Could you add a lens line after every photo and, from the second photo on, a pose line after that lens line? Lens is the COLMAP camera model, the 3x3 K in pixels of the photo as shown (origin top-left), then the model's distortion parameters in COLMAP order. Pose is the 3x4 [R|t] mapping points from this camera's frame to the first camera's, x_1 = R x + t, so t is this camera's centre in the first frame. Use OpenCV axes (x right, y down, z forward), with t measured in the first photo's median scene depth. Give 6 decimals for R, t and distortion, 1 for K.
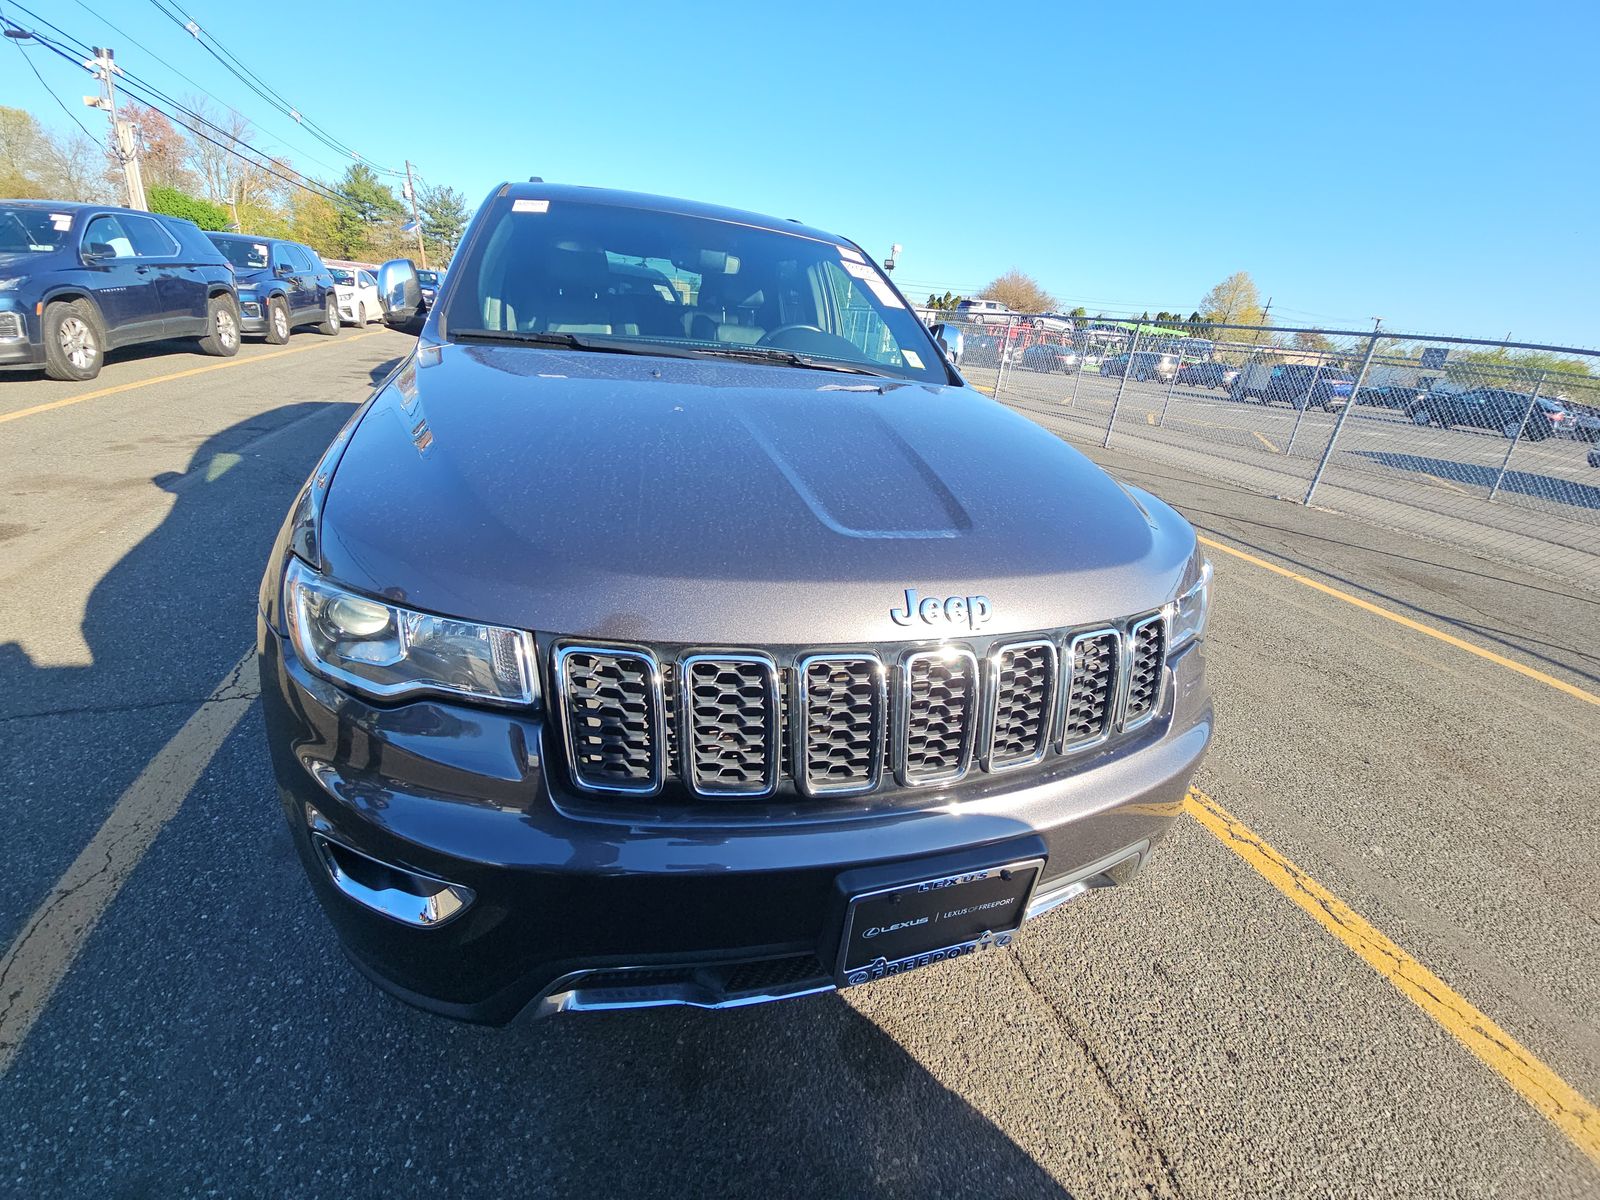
lens RADIAL K [[640.5, 0, 800.0], [0, 640.5, 600.0], [0, 0, 1]] dist [0.000396, -0.009369]
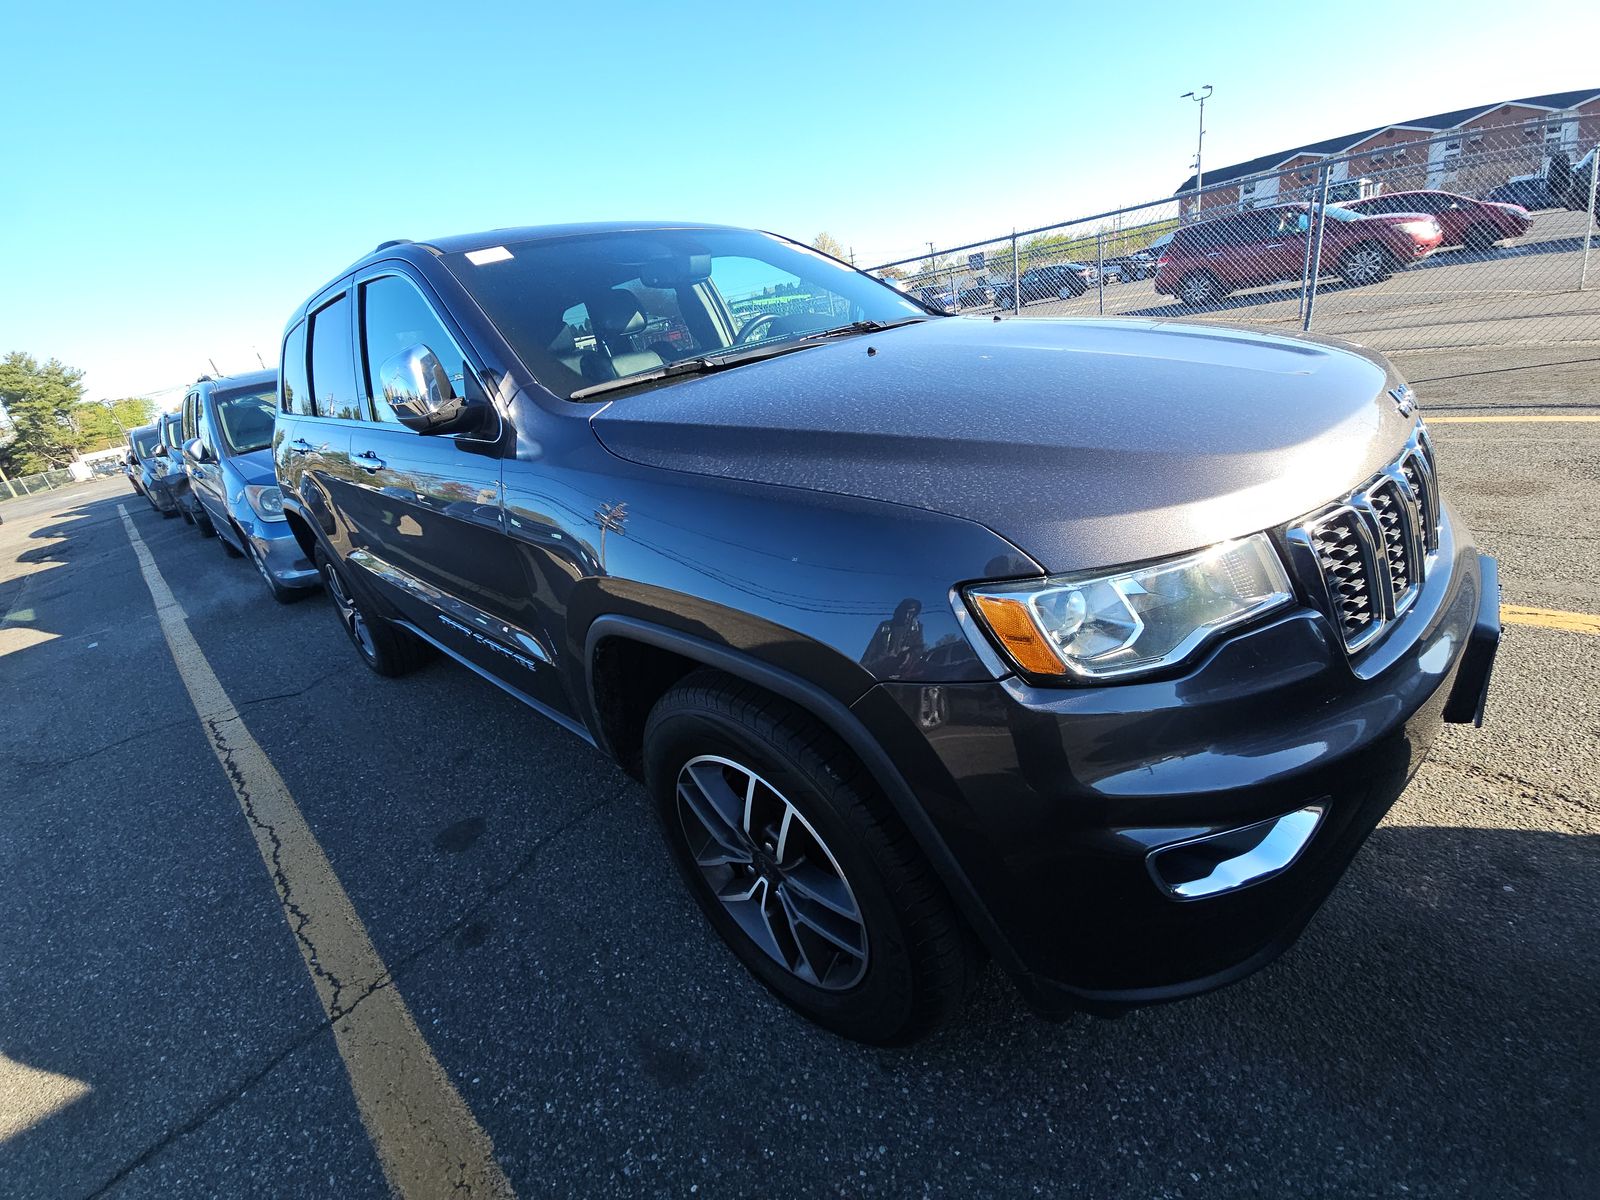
lens RADIAL K [[640.5, 0, 800.0], [0, 640.5, 600.0], [0, 0, 1]] dist [0.000396, -0.009369]
pose [[0.843525, -0.418673, 0.336420, -0.648327], [0.426272, 0.902929, 0.054874, -0.098125], [-0.326738, 0.097119, 0.940112, 0.148555]]
